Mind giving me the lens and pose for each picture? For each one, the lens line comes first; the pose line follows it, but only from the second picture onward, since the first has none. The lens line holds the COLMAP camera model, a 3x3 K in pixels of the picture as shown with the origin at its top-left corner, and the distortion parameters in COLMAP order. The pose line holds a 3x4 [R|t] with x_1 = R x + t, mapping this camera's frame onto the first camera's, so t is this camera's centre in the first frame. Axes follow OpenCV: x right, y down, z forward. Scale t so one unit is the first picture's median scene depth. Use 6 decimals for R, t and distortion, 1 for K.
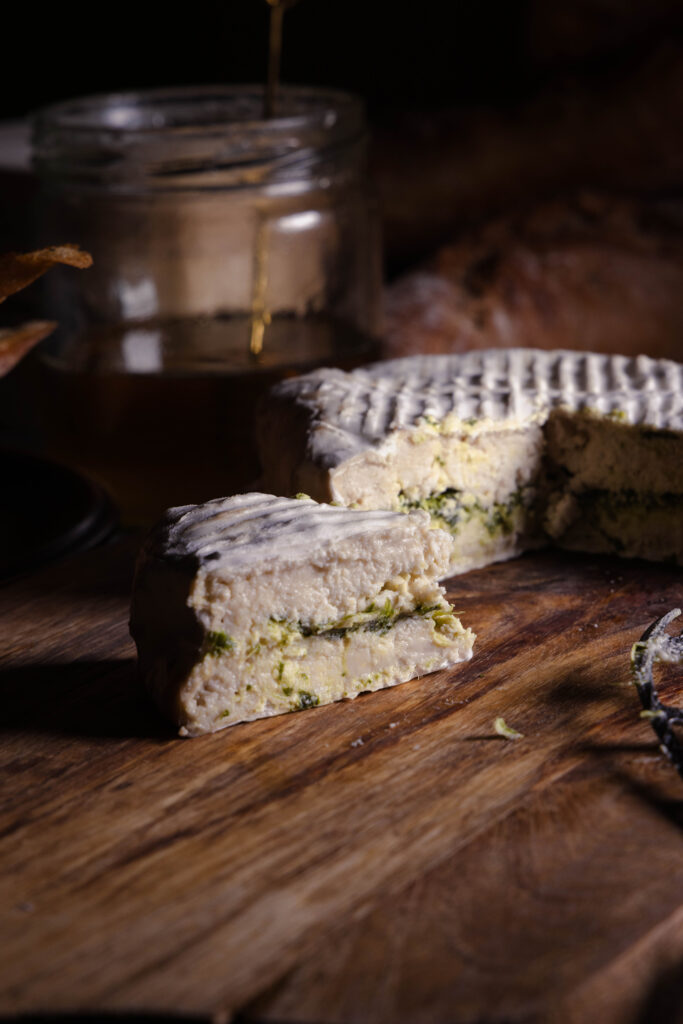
lens RADIAL K [[2810.3, 0, 336.2], [0, 2810.3, 509.9], [0, 0, 1]] dist [0.163661, 0.000000]
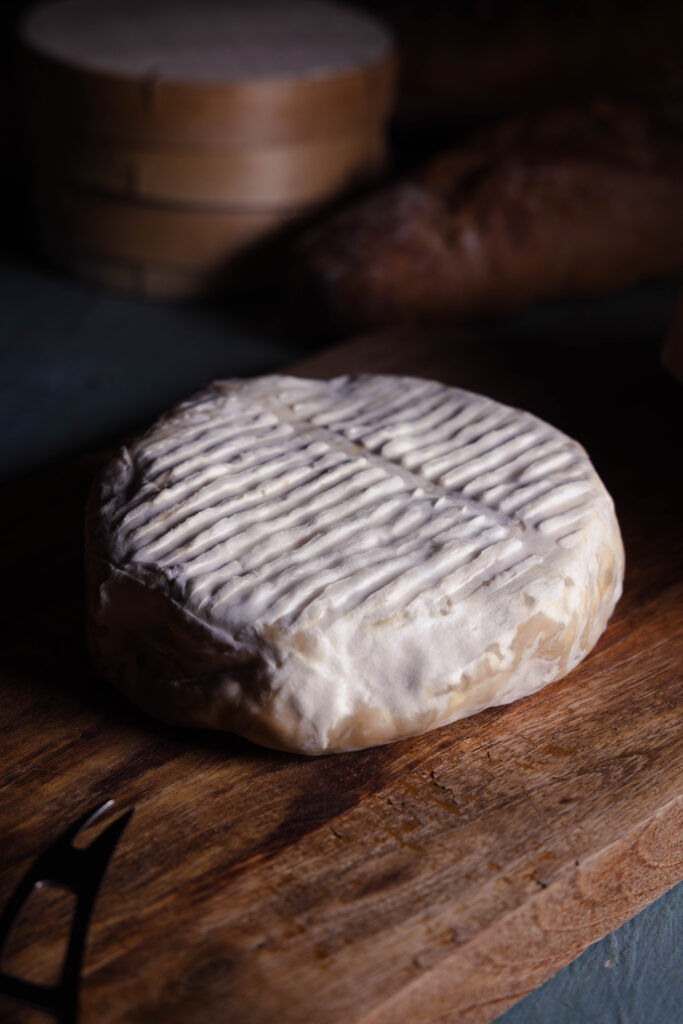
lens RADIAL K [[2081.3, 0, 339.9], [0, 2081.3, 516.0], [0, 0, 1]] dist [0.029095, 0.000000]
pose [[0.976120, 0.117079, -0.182983, 0.247432], [-0.073569, 0.970725, 0.228651, -0.210311], [0.204396, -0.209729, 0.956157, 0.290402]]
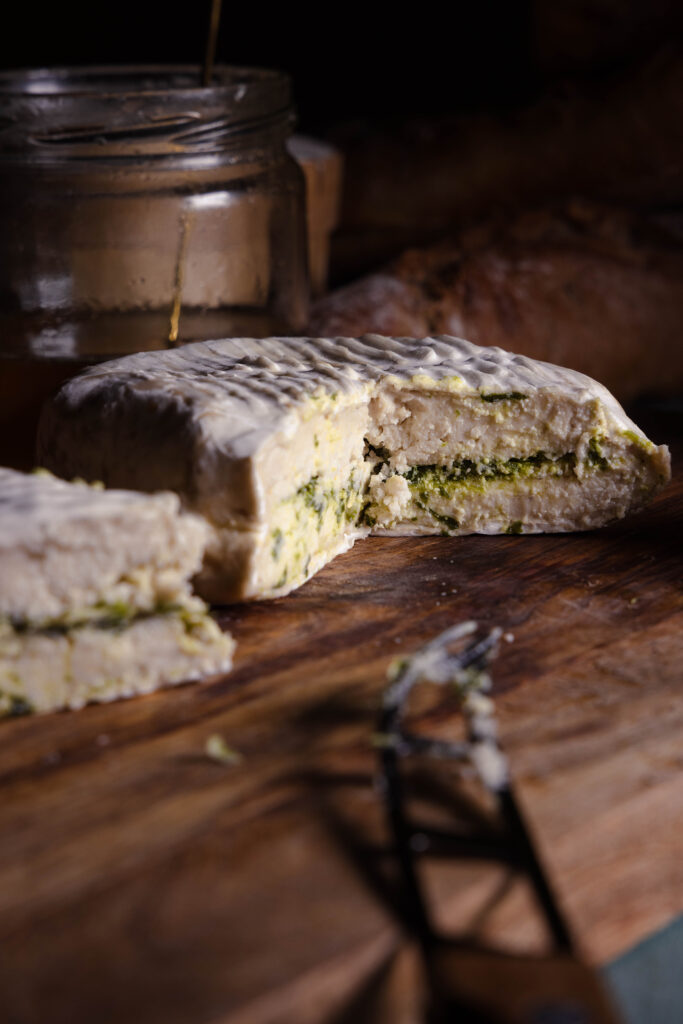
lens RADIAL K [[2598.0, 0, 345.8], [0, 2598.0, 513.4], [0, 0, 1]] dist [0.011481, 0.000000]
pose [[0.995320, 0.043488, -0.086295, 0.145225], [-0.044999, 0.998864, -0.015646, 0.015319], [0.085516, 0.019456, 0.996147, 0.198498]]
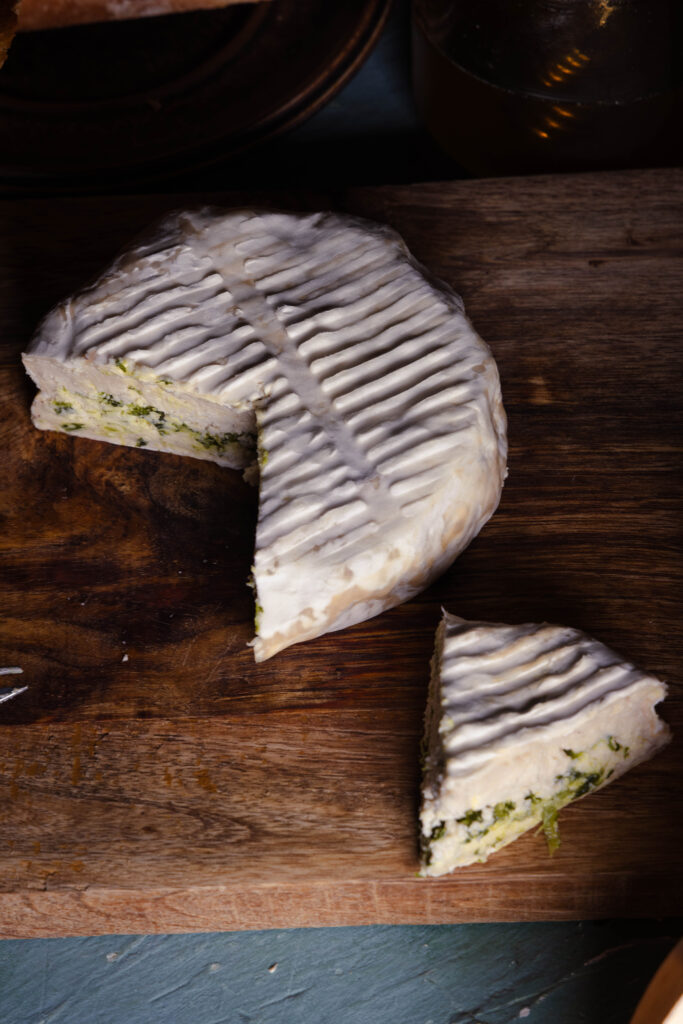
lens RADIAL K [[2598.0, 0, 341.7], [0, 2598.0, 508.0], [0, 0, 1]] dist [0.011481, 0.000000]
pose [[0.557003, 0.685578, -0.468754, 0.646592], [-0.208210, 0.661665, 0.720311, -0.807658], [0.803988, -0.303617, 0.511293, 0.544170]]
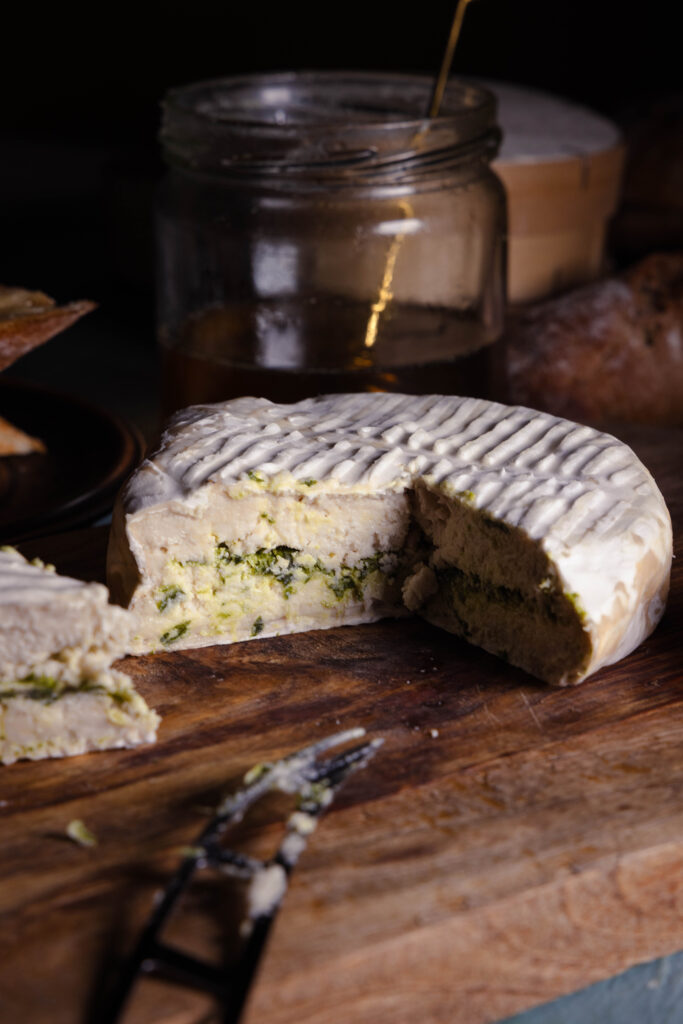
lens RADIAL K [[2598.0, 0, 336.3], [0, 2598.0, 506.8], [0, 0, 1]] dist [0.011481, 0.000000]
pose [[0.928897, 0.149794, -0.338692, 0.381729], [-0.127000, 0.987935, 0.088626, -0.109485], [0.347881, -0.039311, 0.936714, 0.182863]]
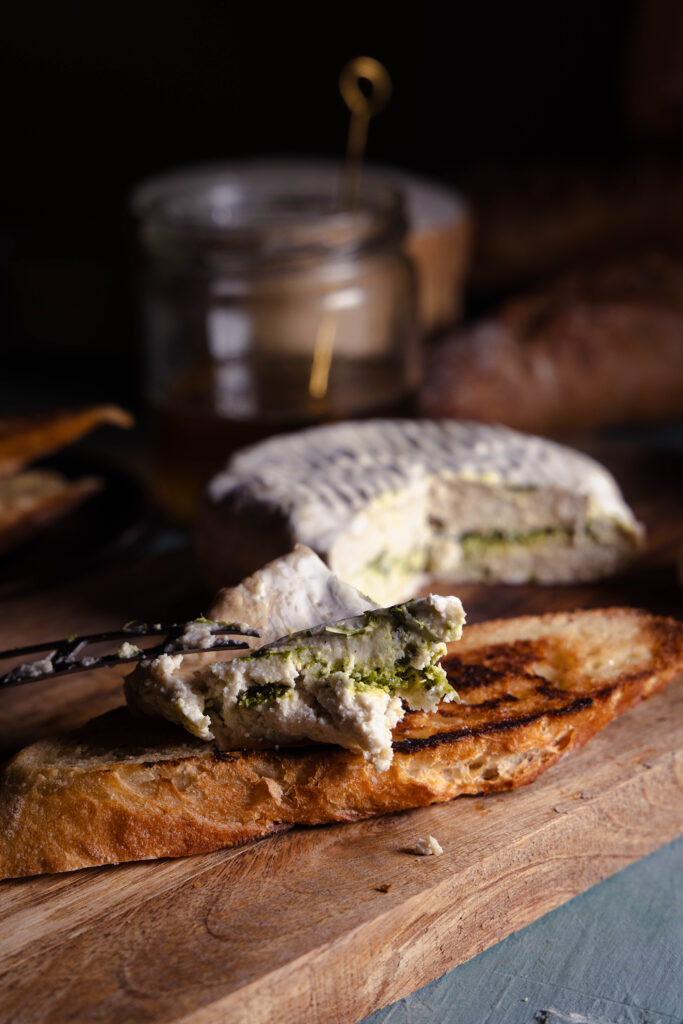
lens RADIAL K [[2417.1, 0, 351.0], [0, 2417.1, 512.6], [0, 0, 1]] dist [0.110664, 0.000000]
pose [[0.979388, 0.067780, -0.190275, 0.265595], [-0.053991, 0.995588, 0.076744, -0.118543], [0.194637, -0.064889, 0.978727, -0.076598]]
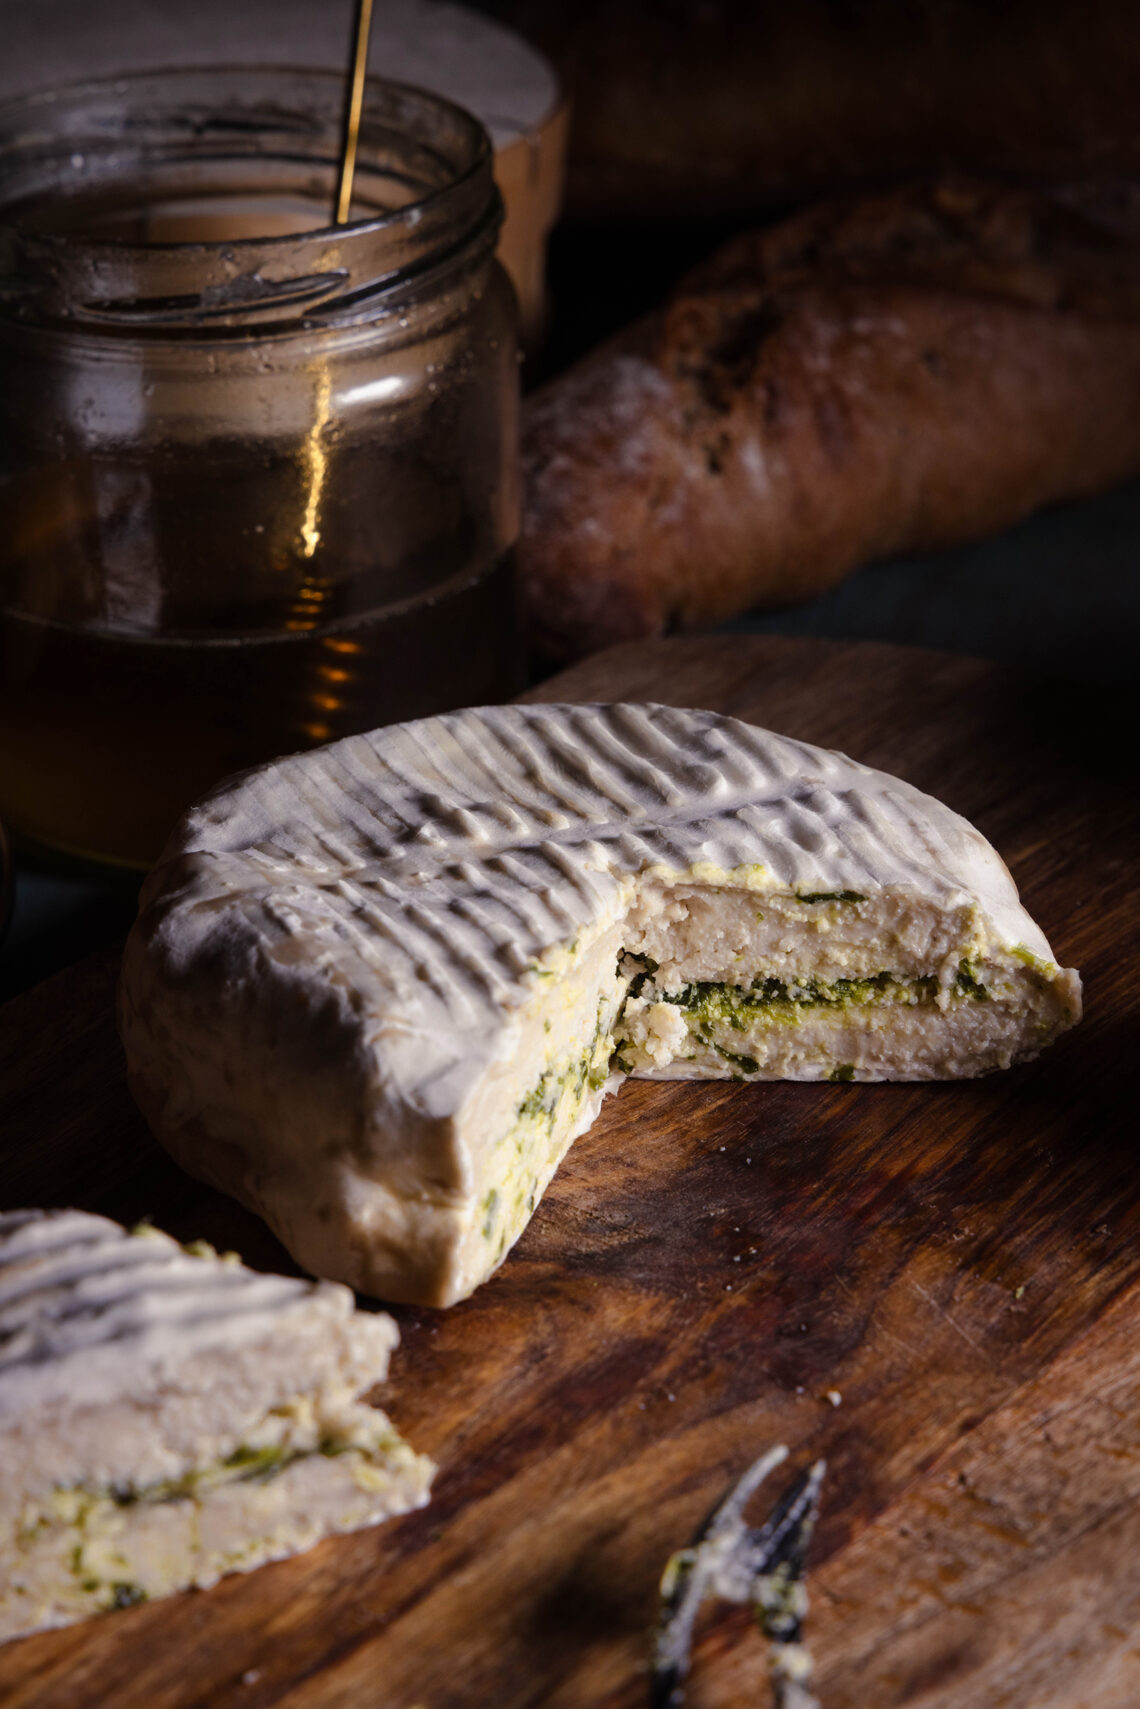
lens RADIAL K [[4336.0, 0, 578.9], [0, 4336.0, 856.6], [0, 0, 1]] dist [0.011481, 0.000000]
pose [[0.995936, 0.064288, -0.063081, 0.124319], [-0.048520, 0.973015, 0.225584, -0.277200], [0.075881, -0.221607, 0.972179, 0.138038]]
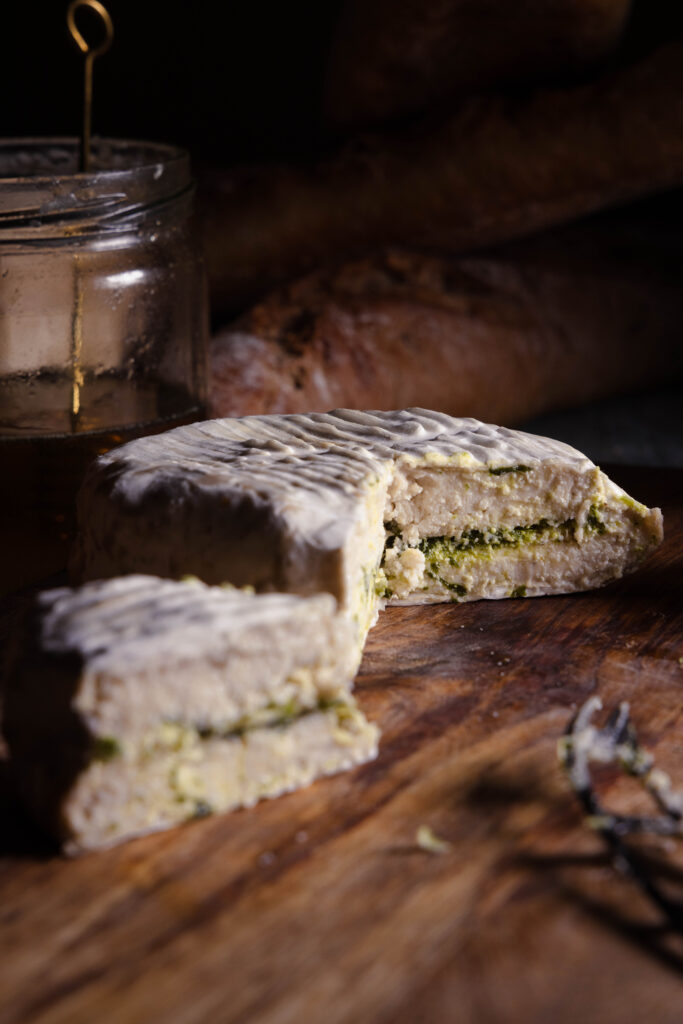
lens RADIAL K [[2598.0, 0, 344.7], [0, 2598.0, 512.8], [0, 0, 1]] dist [0.011481, 0.000000]
pose [[0.992792, -0.005804, 0.119711, -0.059638], [0.007350, 0.999895, -0.012478, -0.015110], [-0.119626, 0.013268, 0.992730, 0.157934]]
